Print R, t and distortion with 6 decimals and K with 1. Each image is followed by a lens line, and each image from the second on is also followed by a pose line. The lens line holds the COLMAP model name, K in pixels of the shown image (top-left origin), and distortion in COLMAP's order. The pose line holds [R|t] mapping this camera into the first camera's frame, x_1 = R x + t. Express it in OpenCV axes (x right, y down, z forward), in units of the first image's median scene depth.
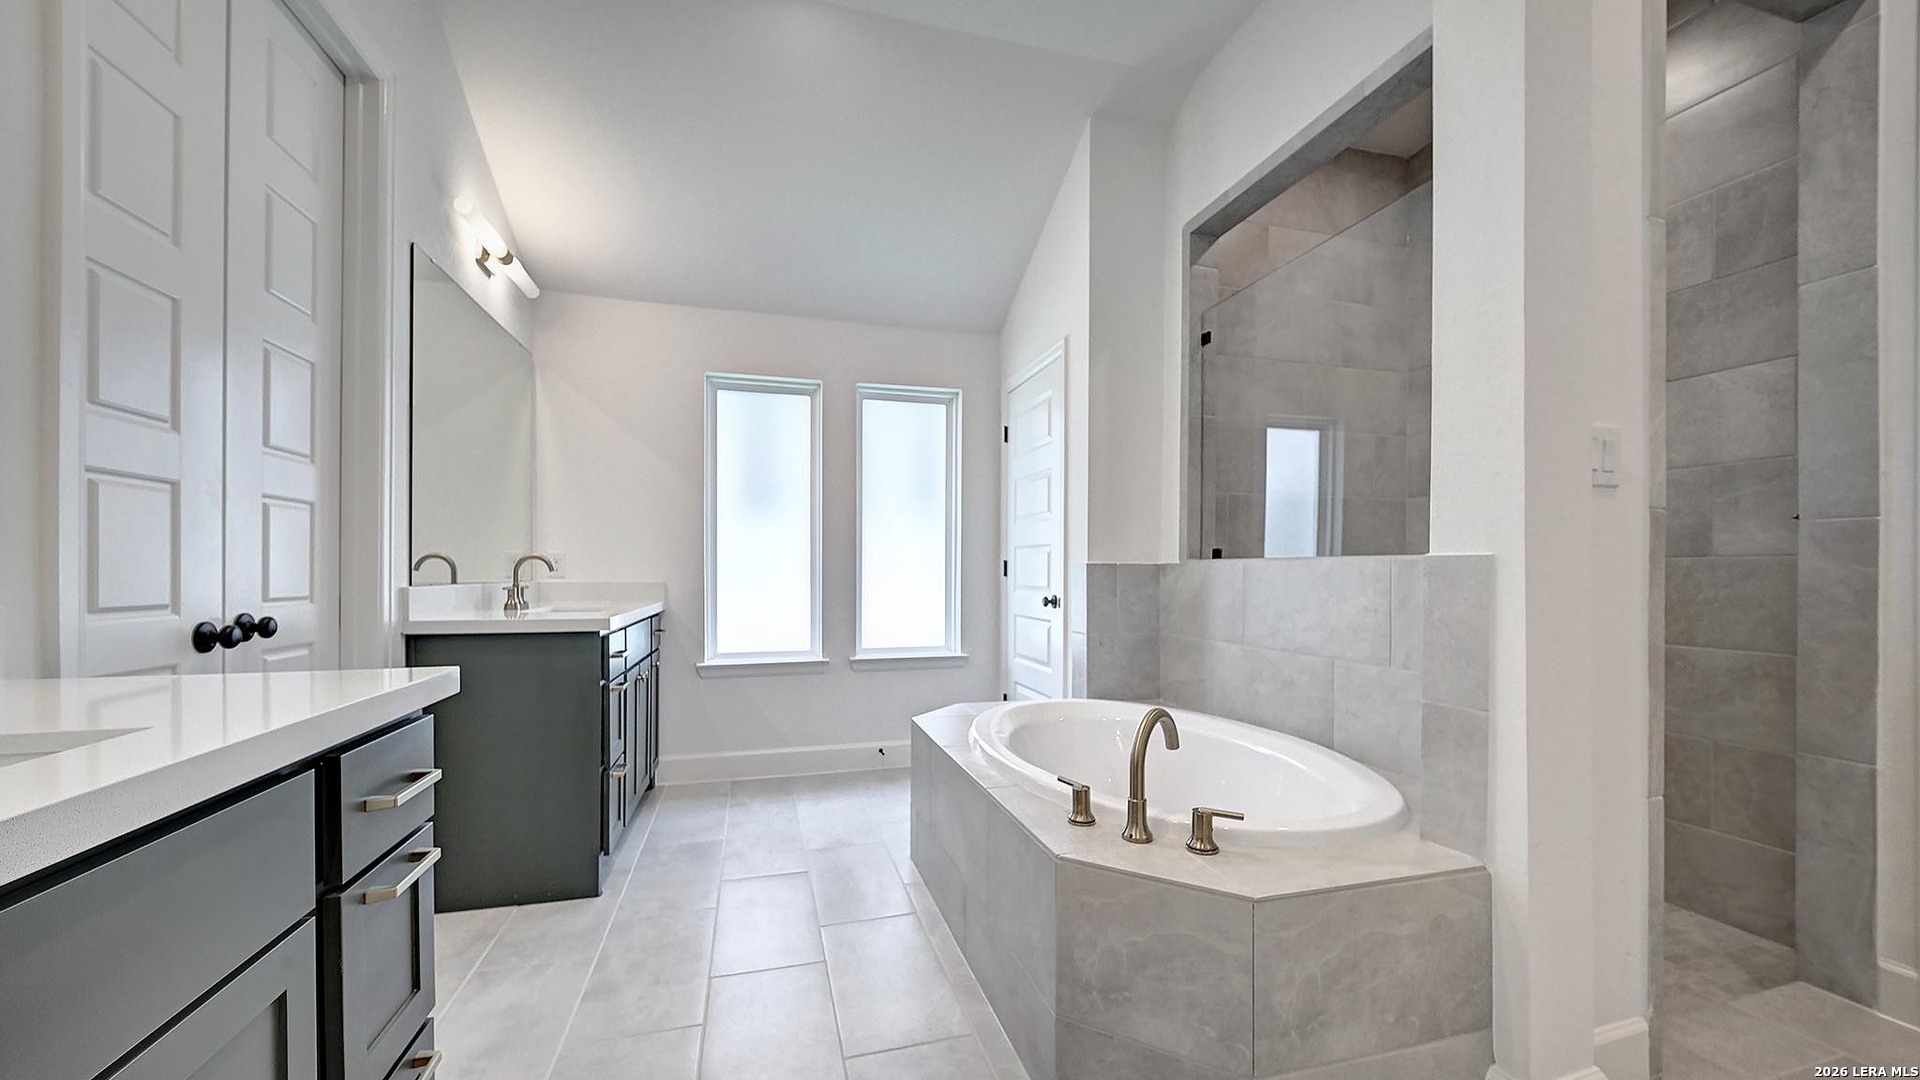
lens RADIAL K [[723.9, 0, 959.6], [0, 723.9, 570.0], [0, 0, 1]] dist [-0.002129, -0.000197]
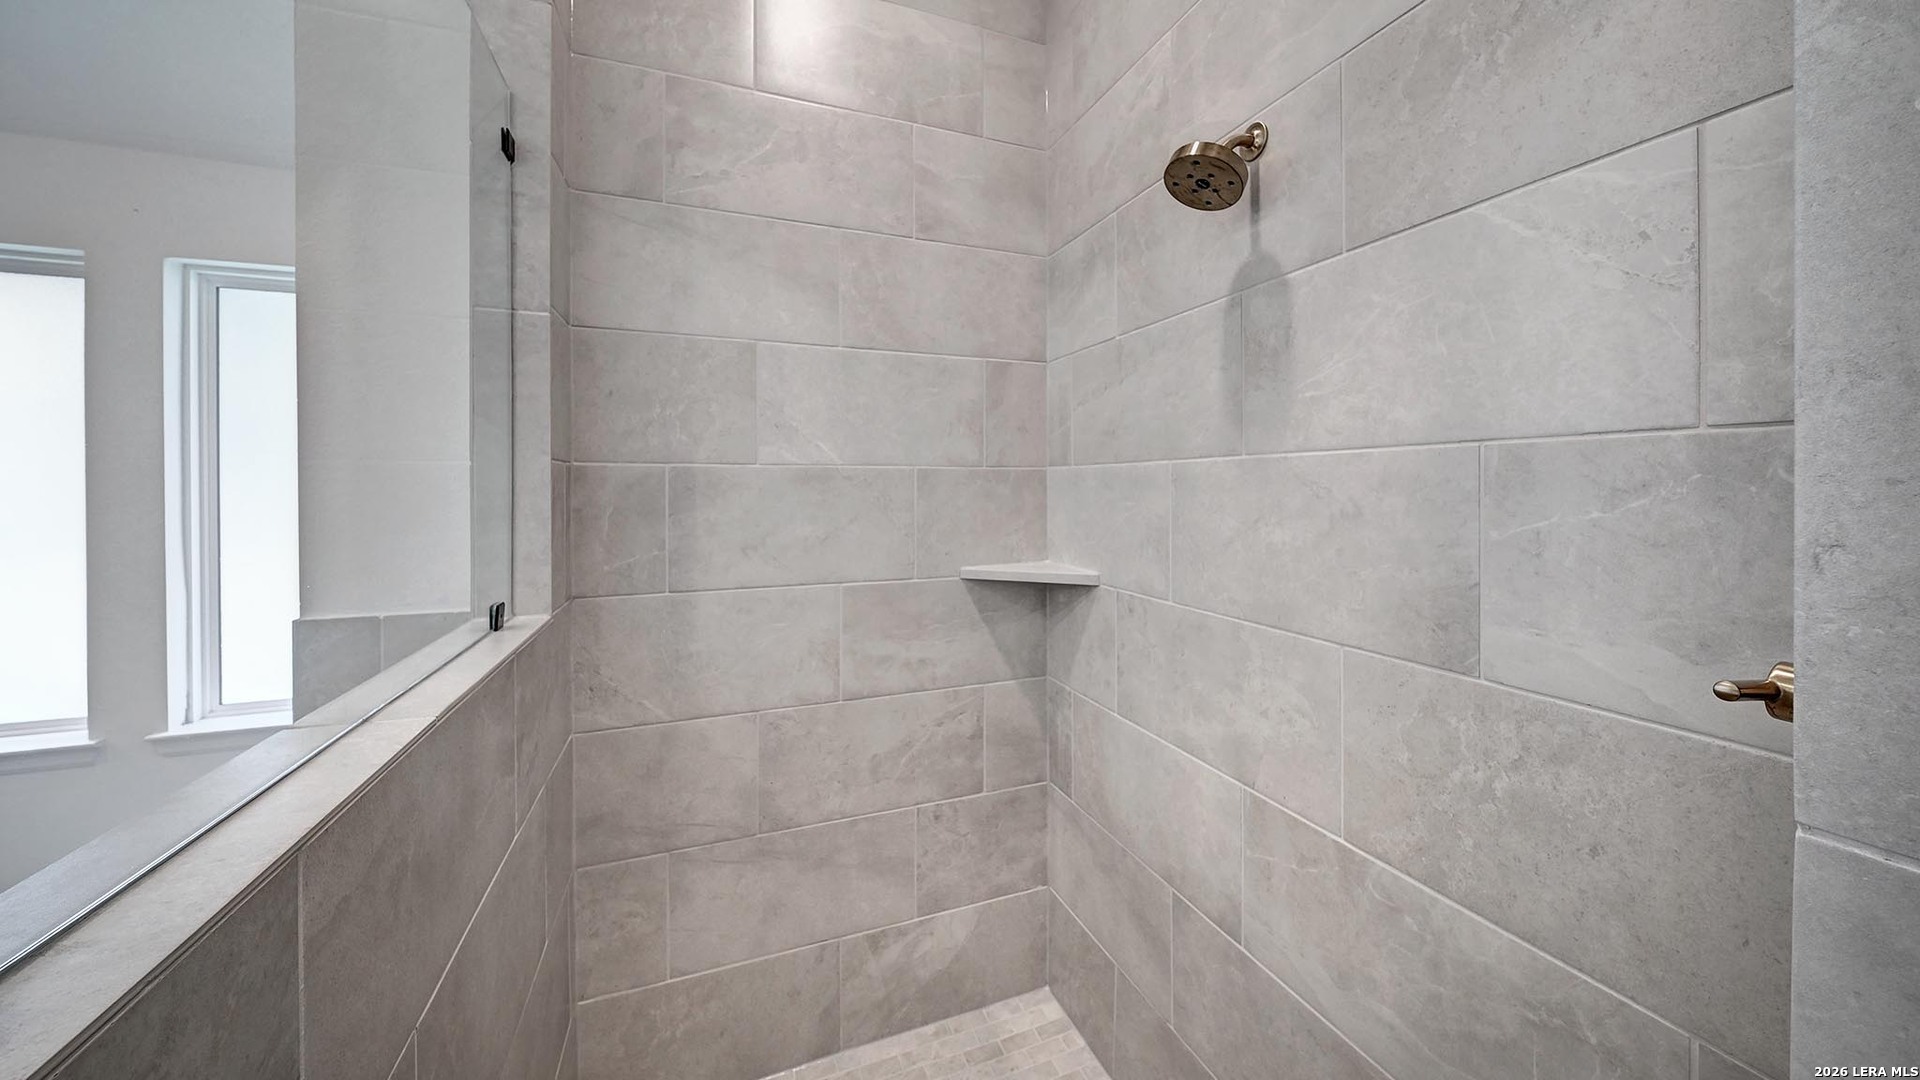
lens RADIAL K [[669.1, 0, 965.7], [0, 669.1, 490.1], [0, 0, 1]] dist [-0.007258, 0.000007]
pose [[0.995510, -0.003045, 0.094609, 0.701458], [0.002523, 0.999981, 0.005634, -0.116930], [-0.094624, -0.005370, 0.995499, 0.642201]]
